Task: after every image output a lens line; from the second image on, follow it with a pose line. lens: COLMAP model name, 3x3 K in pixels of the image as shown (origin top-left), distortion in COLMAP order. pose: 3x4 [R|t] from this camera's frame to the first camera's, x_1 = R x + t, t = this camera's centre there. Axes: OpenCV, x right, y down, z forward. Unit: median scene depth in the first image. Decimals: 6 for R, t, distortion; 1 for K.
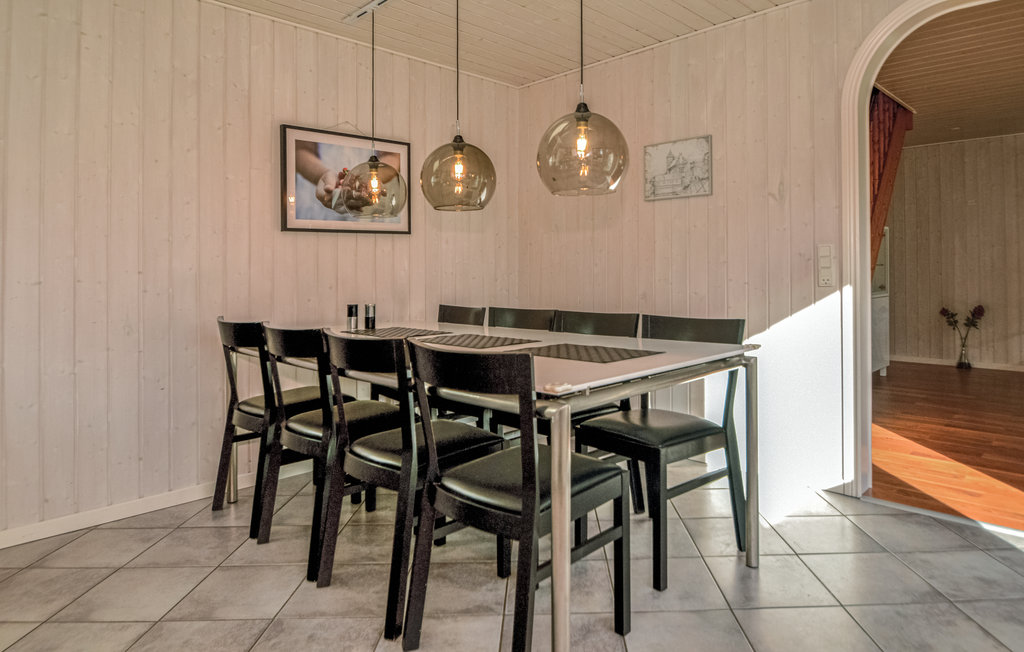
lens RADIAL K [[605.9, 0, 523.0], [0, 605.9, 299.5], [0, 0, 1]] dist [-0.046731, -0.001308]
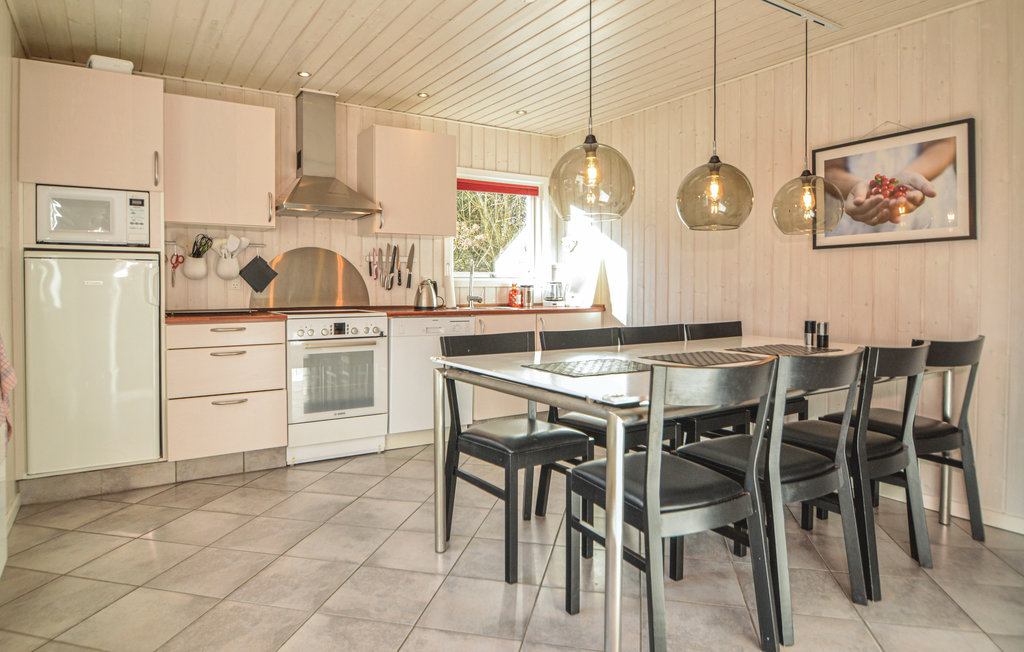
lens RADIAL K [[605.9, 0, 523.0], [0, 605.9, 299.5], [0, 0, 1]] dist [-0.046731, -0.001308]
pose [[-0.189966, 0.027464, -0.981406, 0.760175], [-0.041329, 0.998499, 0.035942, -0.041968], [0.980920, 0.047389, -0.188546, 0.701588]]
